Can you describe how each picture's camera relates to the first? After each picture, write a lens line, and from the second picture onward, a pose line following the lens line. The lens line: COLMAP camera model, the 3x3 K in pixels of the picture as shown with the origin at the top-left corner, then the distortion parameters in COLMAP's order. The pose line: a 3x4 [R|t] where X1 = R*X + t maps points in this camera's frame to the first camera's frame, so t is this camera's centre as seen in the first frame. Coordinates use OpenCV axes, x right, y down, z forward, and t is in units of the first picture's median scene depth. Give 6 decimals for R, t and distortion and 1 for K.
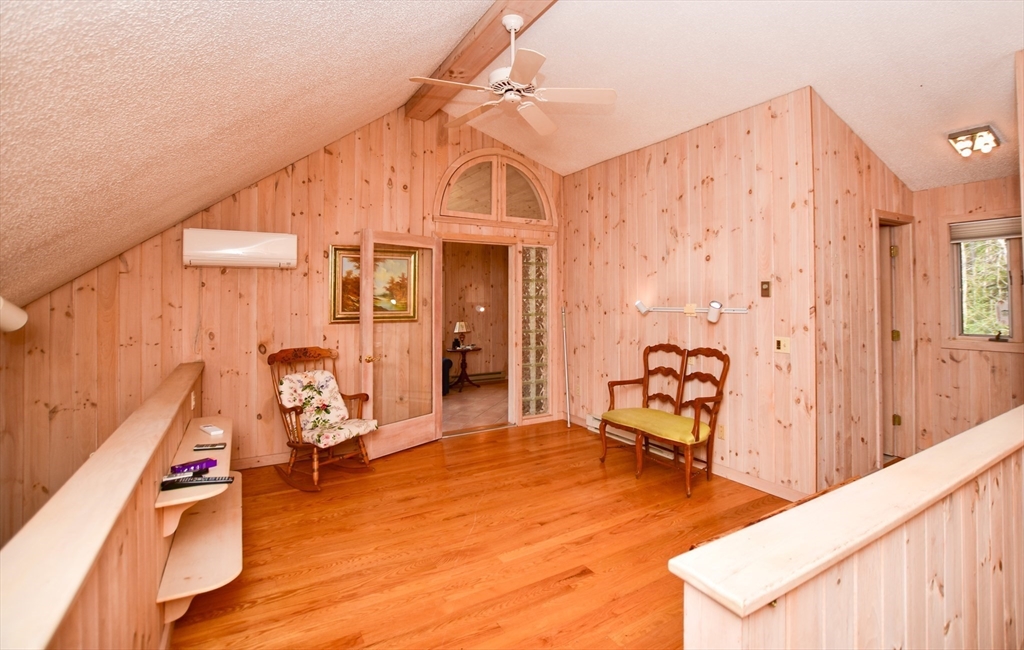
lens RADIAL K [[479.6, 0, 541.1], [0, 479.6, 291.0], [0, 0, 1]] dist [-0.001060, -0.000018]
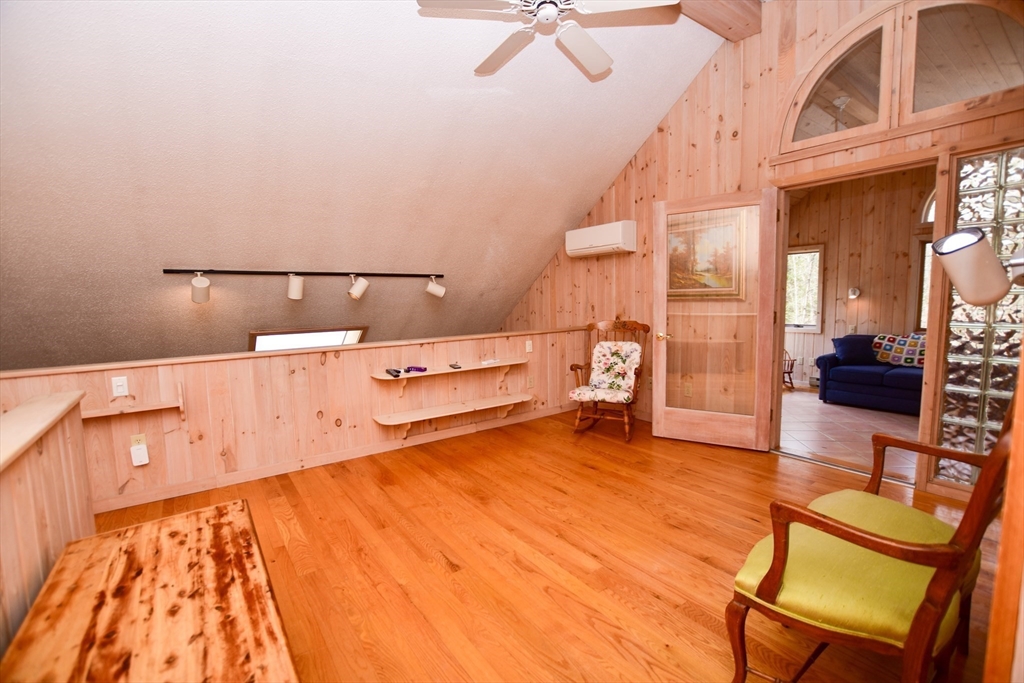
lens RADIAL K [[450.5, 0, 512.0], [0, 450.5, 341.5], [0, 0, 1]] dist [-0.030894, -0.000129]
pose [[0.065773, 0.100324, -0.992778, 0.553806], [0.042681, 0.993739, 0.103249, 0.044569], [0.996921, -0.049163, 0.061079, 0.658740]]
